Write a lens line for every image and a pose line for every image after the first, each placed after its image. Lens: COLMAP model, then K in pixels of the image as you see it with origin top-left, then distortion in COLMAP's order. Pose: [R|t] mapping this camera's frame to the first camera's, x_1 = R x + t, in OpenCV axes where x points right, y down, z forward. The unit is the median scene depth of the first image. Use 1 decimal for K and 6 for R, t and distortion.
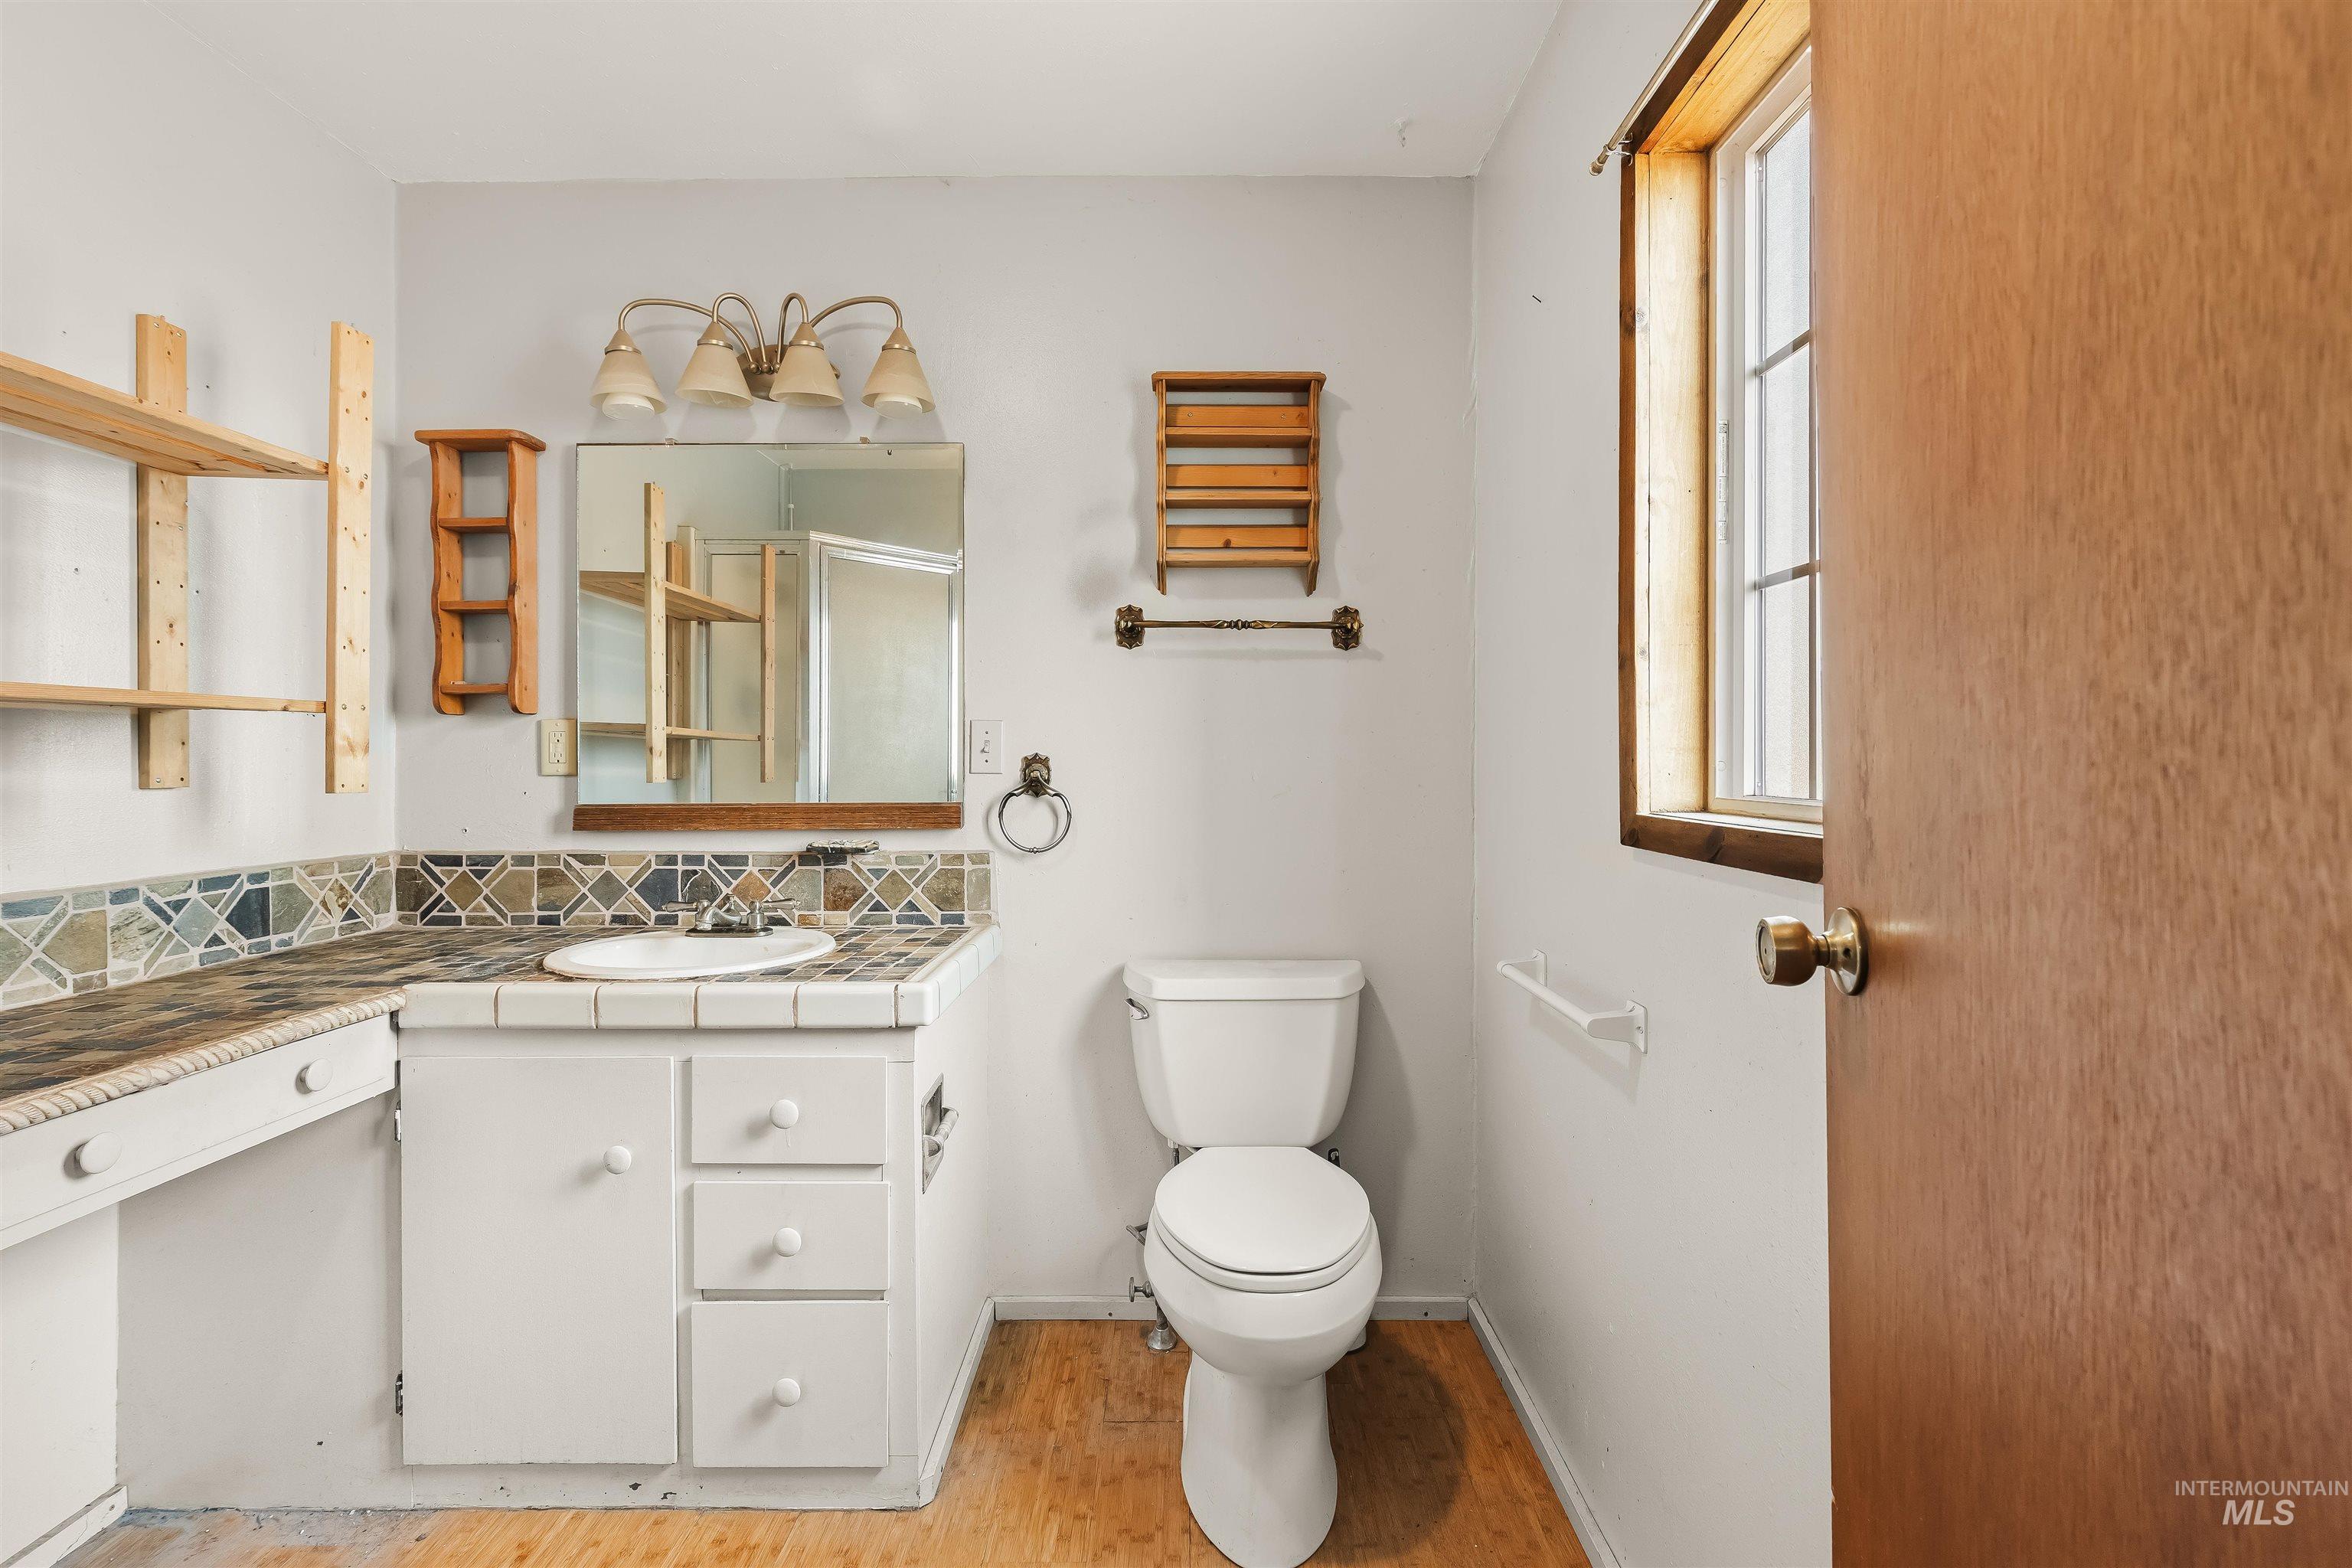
lens RADIAL K [[1064.9, 0, 1178.5], [0, 1064.9, 747.1], [0, 0, 1]] dist [-0.000019, 0.000201]
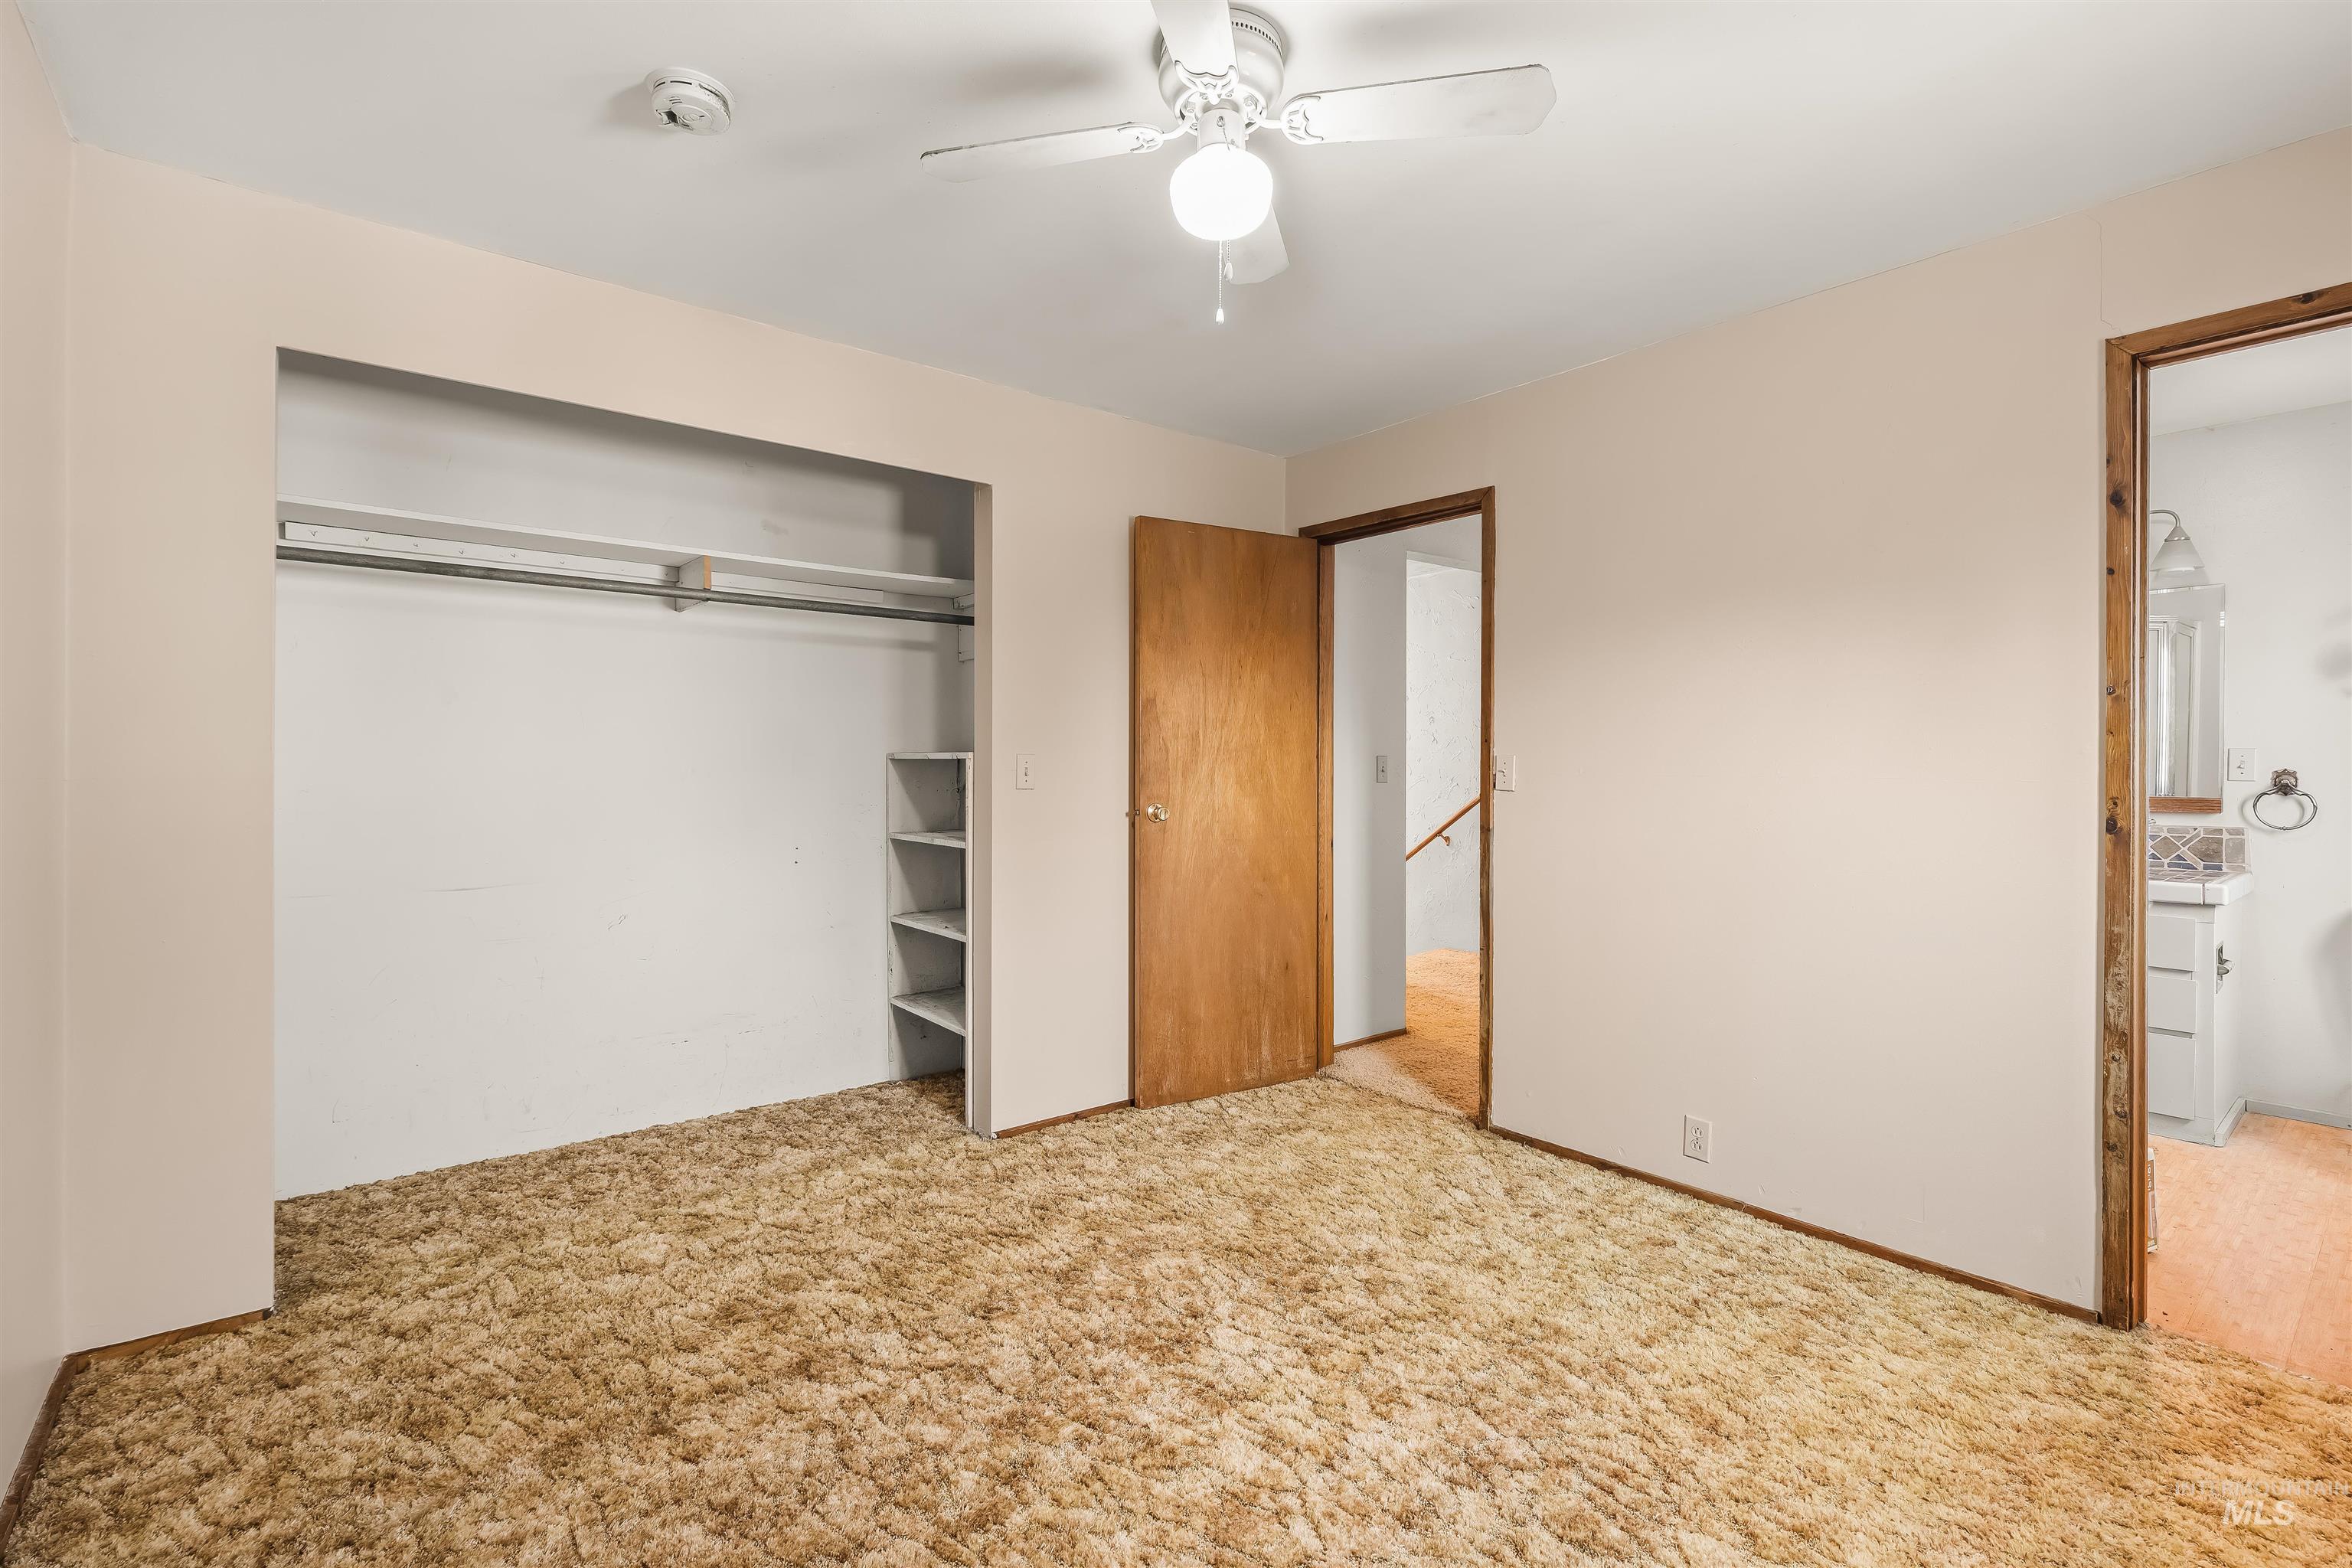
lens RADIAL K [[1058.6, 0, 1175.6], [0, 1058.6, 767.6], [0, 0, 1]] dist [-0.000561, -0.000259]
pose [[0.640564, 0.004682, -0.767891, 0.020381], [0.005285, 0.999931, 0.010506, -0.021801], [0.767887, -0.010788, 0.640495, -1.325965]]
